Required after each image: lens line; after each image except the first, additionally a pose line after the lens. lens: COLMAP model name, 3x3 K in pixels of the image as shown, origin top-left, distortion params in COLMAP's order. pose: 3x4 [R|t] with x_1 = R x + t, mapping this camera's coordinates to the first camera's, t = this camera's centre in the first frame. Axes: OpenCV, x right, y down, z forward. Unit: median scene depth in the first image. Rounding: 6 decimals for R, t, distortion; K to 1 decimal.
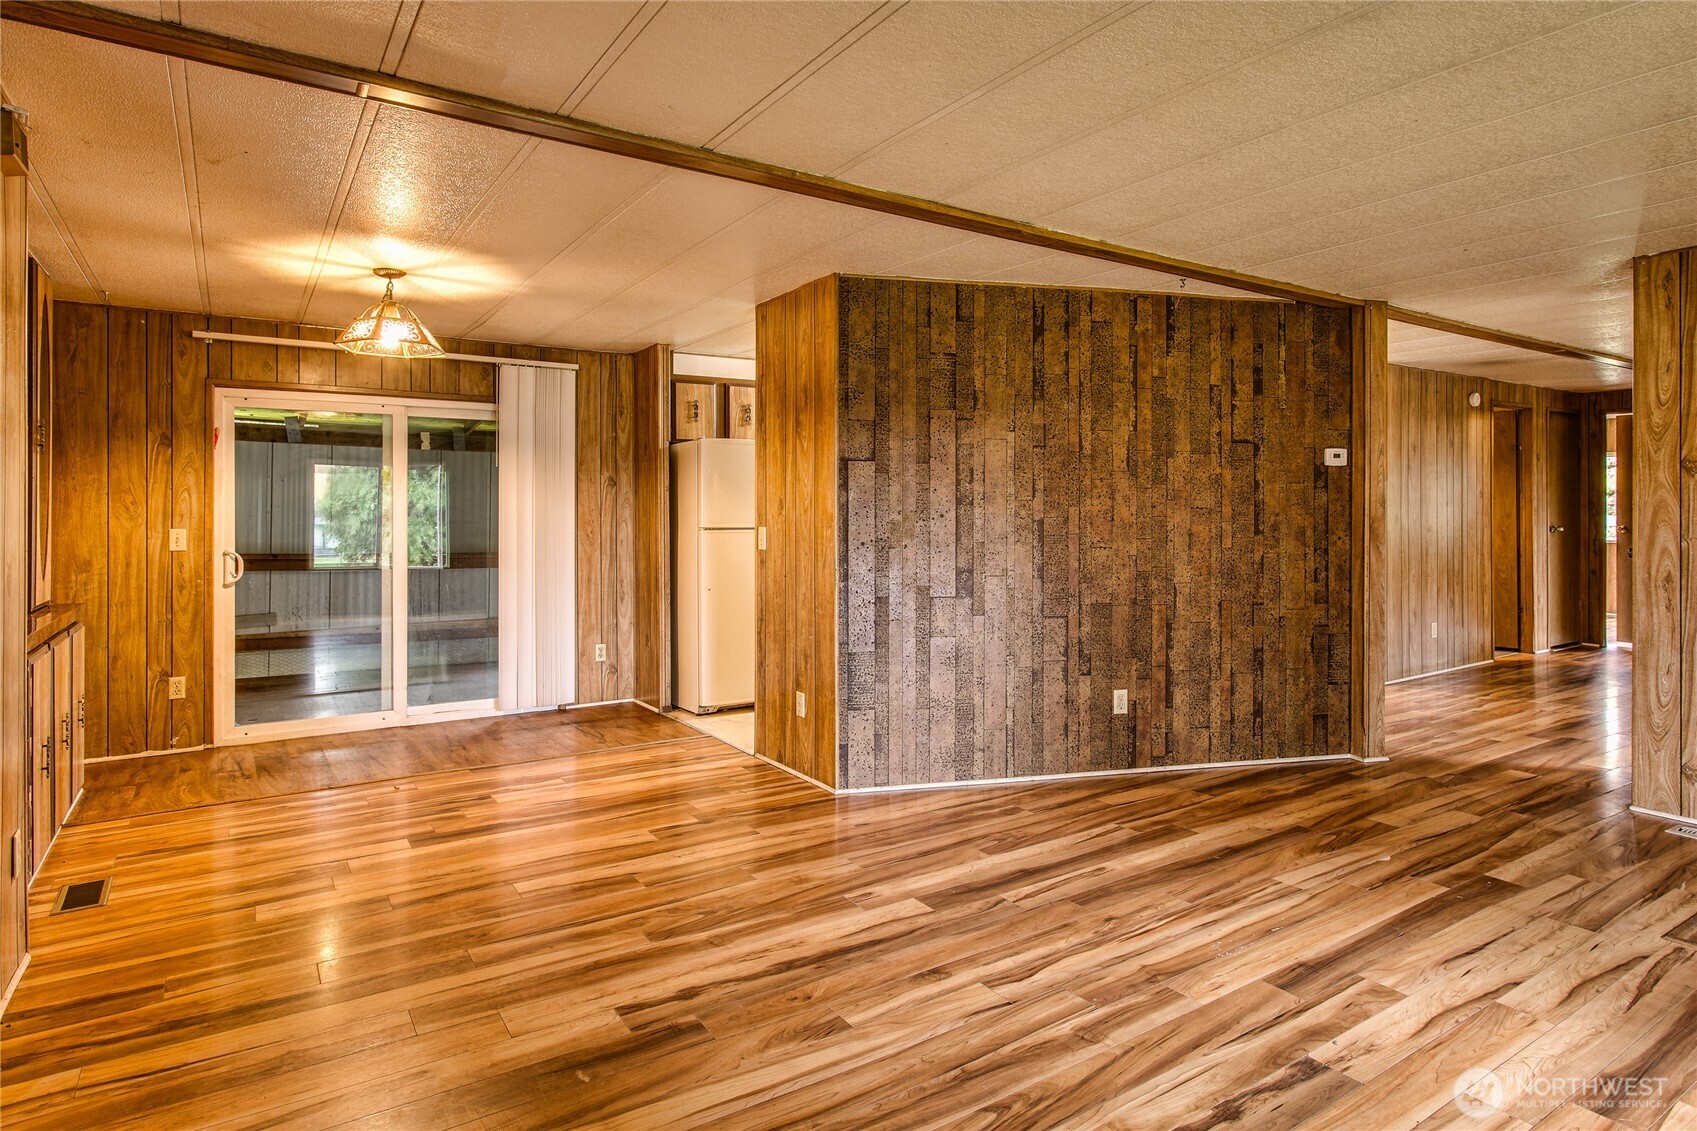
lens RADIAL K [[956.1, 0, 853.8], [0, 956.1, 515.7], [0, 0, 1]] dist [-0.023696, 0.025805]
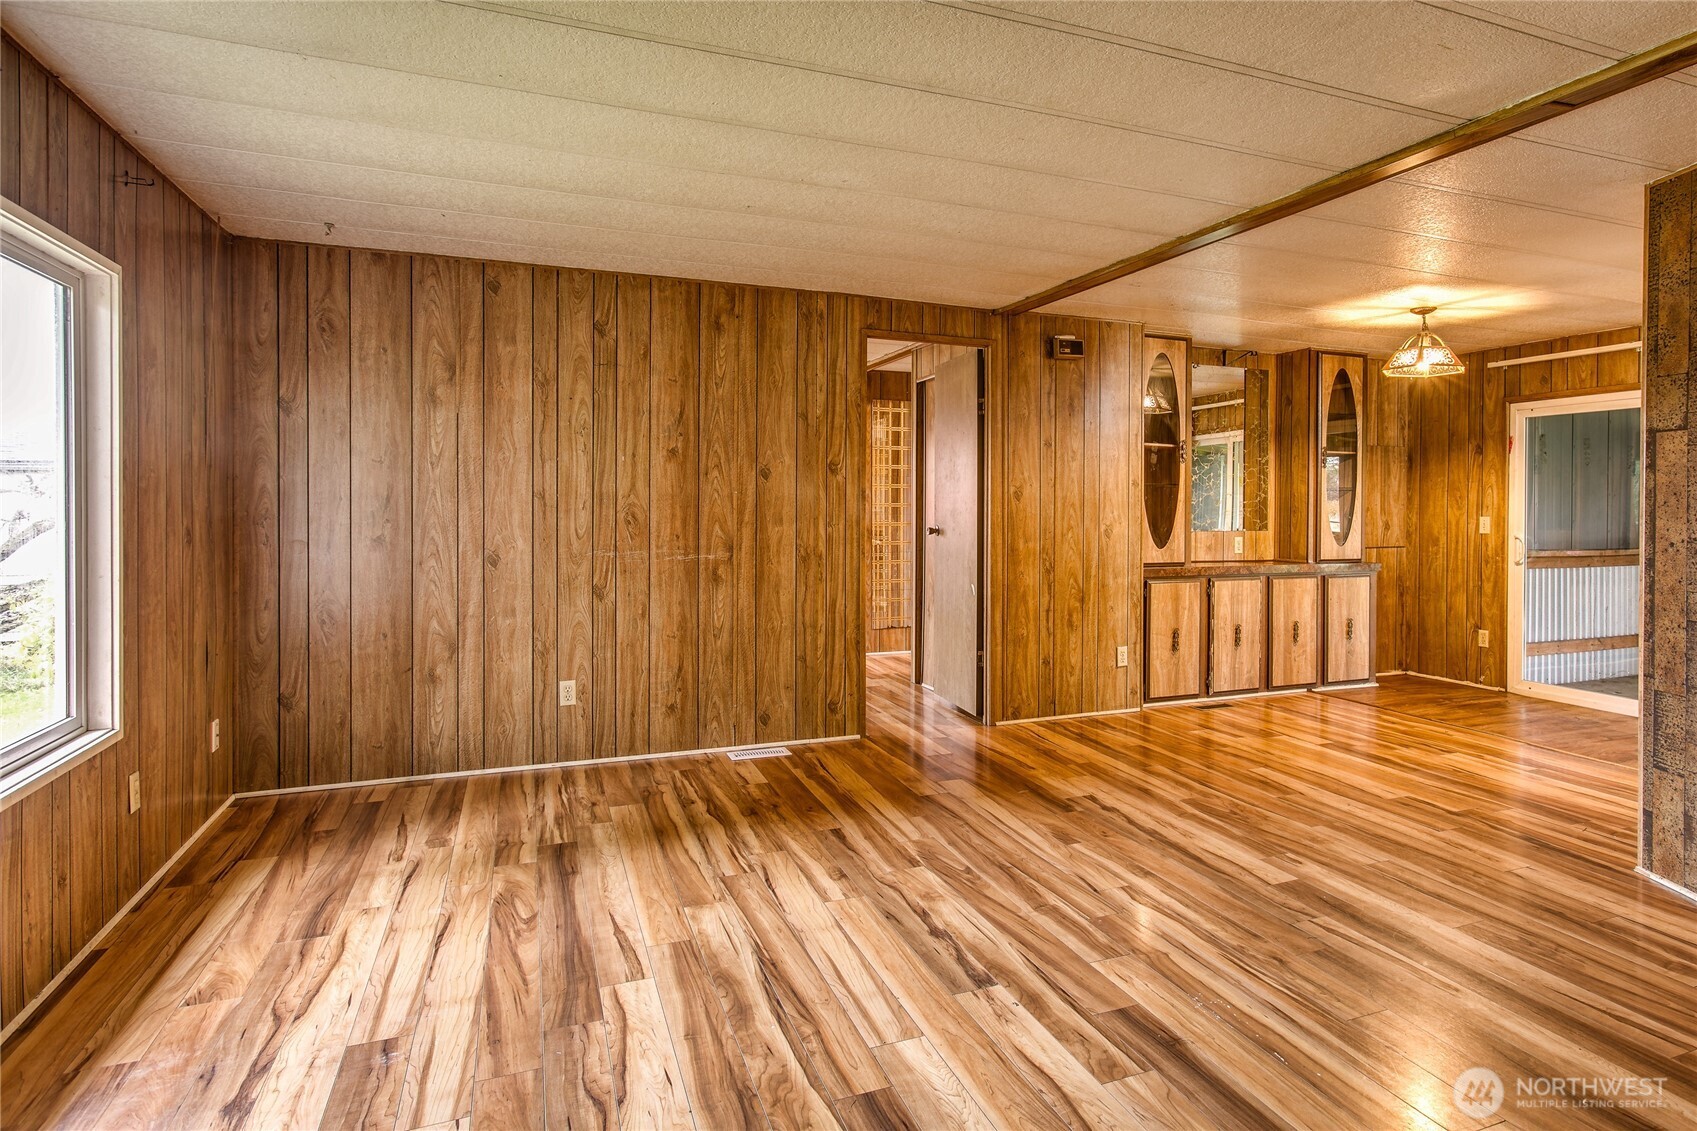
lens RADIAL K [[932.9, 0, 946.4], [0, 932.9, 512.2], [0, 0, 1]] dist [-0.001524, 0.022245]
pose [[-0.160497, 0.006996, -0.987011, 0.815338], [-0.006791, 0.999943, 0.008192, 0.002629], [0.987013, 0.008018, -0.160441, 0.578670]]
